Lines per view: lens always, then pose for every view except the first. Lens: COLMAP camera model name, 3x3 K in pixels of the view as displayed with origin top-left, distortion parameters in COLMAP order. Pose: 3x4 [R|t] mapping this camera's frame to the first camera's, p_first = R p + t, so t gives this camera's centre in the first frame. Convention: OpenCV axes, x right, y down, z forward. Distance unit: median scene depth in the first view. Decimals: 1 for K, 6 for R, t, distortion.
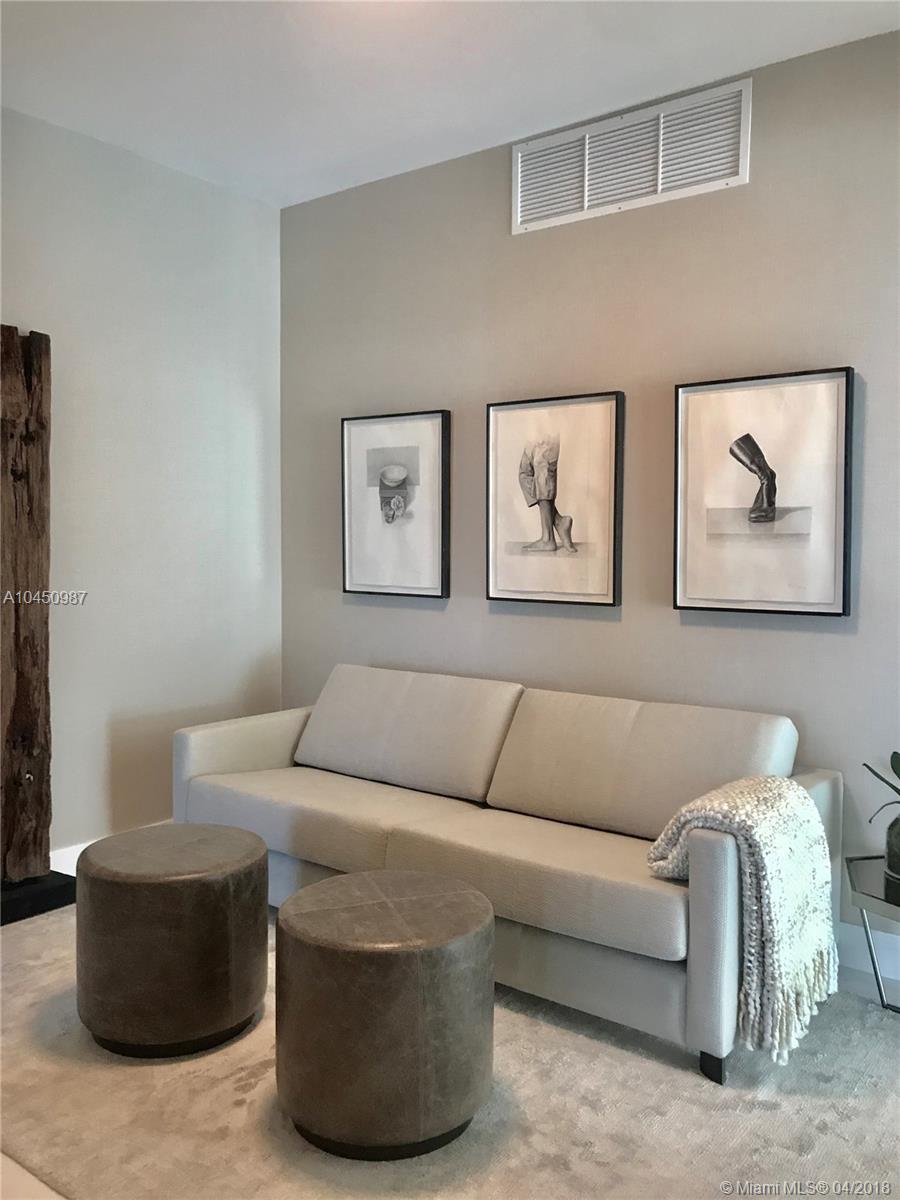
lens RADIAL K [[977.9, 0, 450.0], [0, 977.9, 600.0], [0, 0, 1]] dist [0.010326, 0.001941]
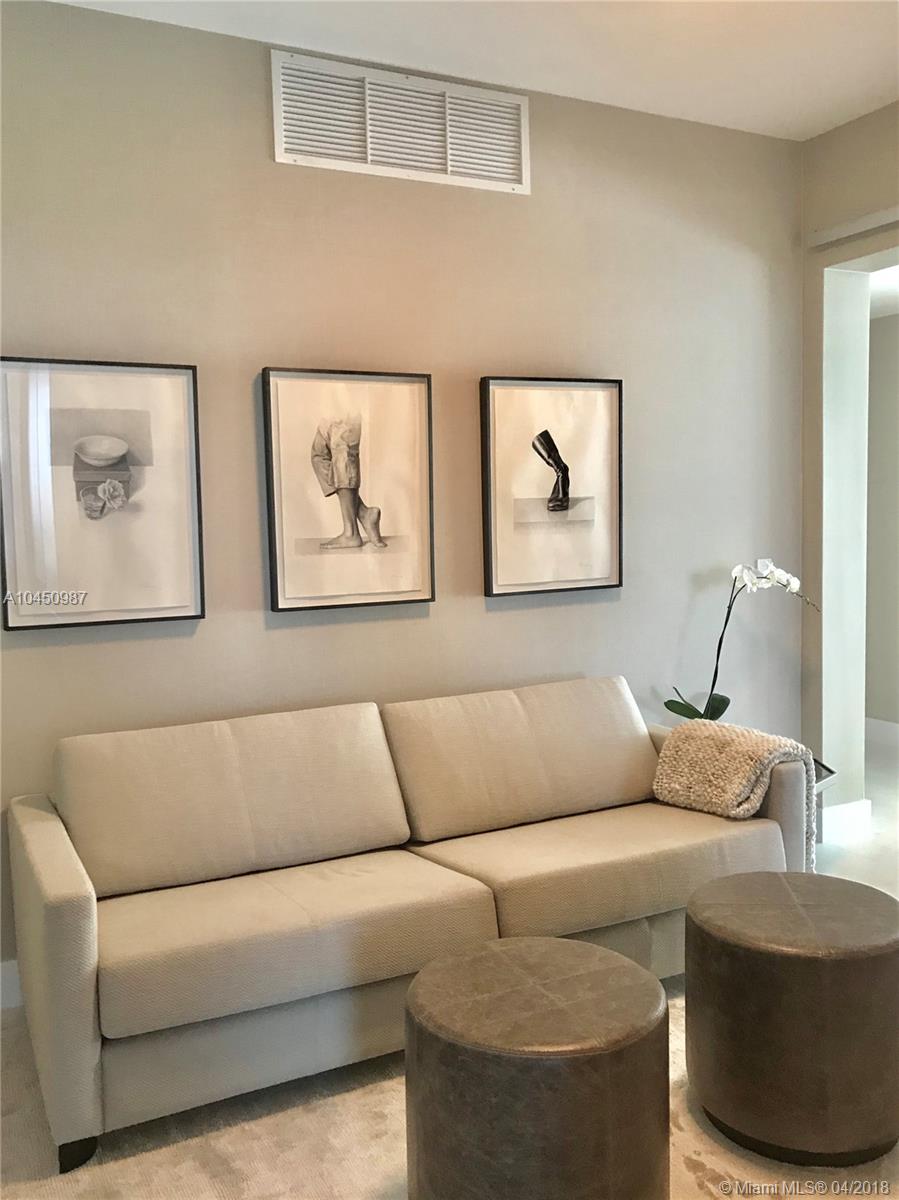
lens RADIAL K [[1011.7, 0, 449.5], [0, 1011.7, 600.0], [0, 0, 1]] dist [0.099761, -0.192119]
pose [[0.445049, -0.084426, 0.891518, -0.688363], [0.088245, 0.994835, 0.050158, -0.042164], [-0.891148, 0.056349, 0.450200, 0.532854]]
